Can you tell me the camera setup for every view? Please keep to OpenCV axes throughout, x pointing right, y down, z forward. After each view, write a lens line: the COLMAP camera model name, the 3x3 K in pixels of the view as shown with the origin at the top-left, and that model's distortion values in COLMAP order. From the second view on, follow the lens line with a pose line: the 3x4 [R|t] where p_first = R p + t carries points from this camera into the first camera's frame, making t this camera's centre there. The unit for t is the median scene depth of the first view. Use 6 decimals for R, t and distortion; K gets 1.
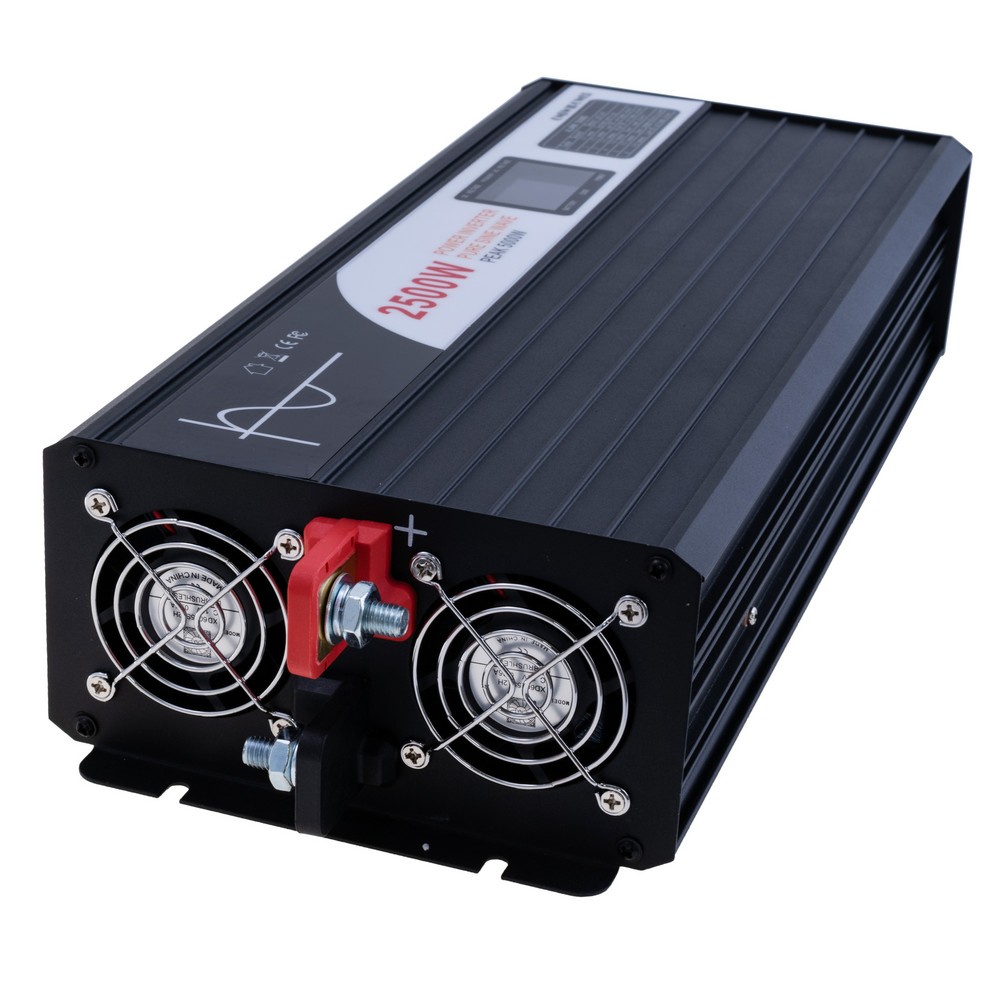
lens RADIAL K [[2686.6, 0, 500.0], [0, 2686.6, 500.0], [0, 0, 1]] dist [0.013206, 0.467790]
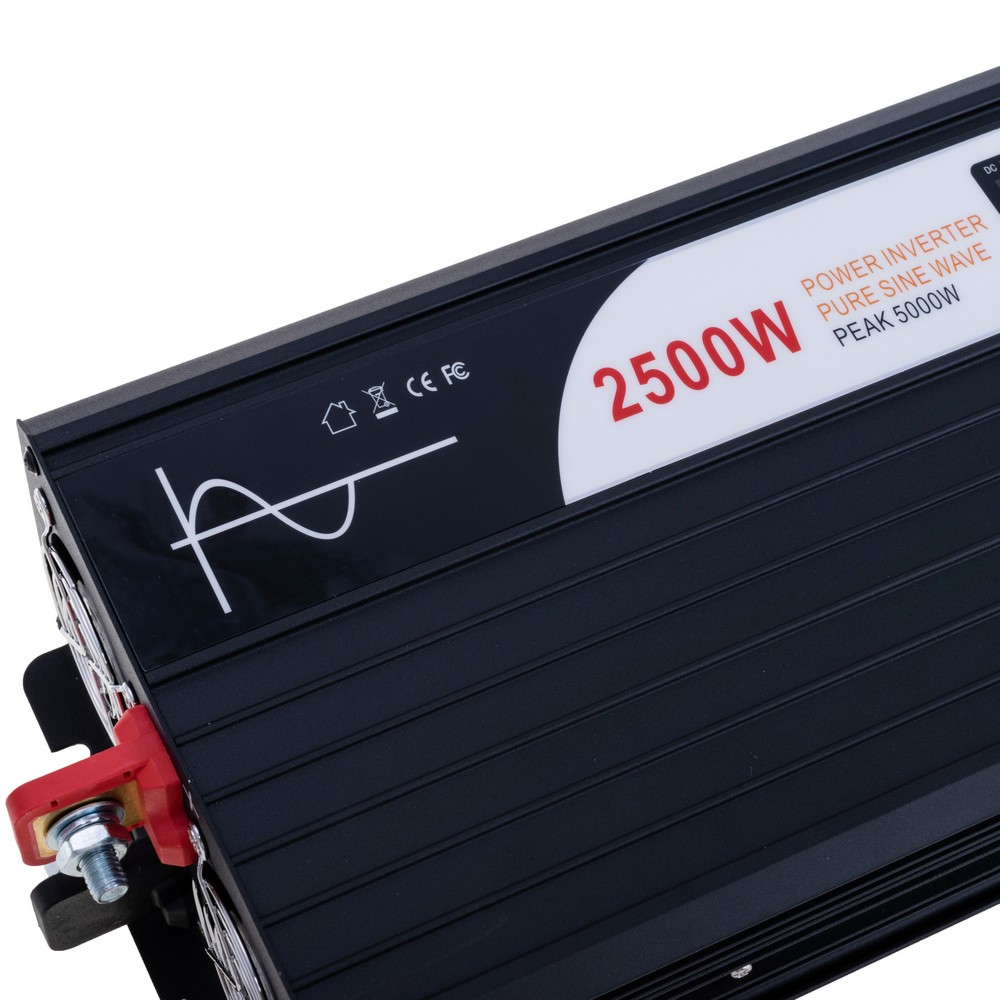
lens RADIAL K [[2686.6, 0, 500.0], [0, 2686.6, 500.0], [0, 0, 1]] dist [0.013206, 0.467790]
pose [[0.710959, 0.597846, -0.370294, 0.222313], [-0.311830, 0.739972, 0.595989, -0.451661], [0.630317, -0.308255, 0.712516, 0.375148]]
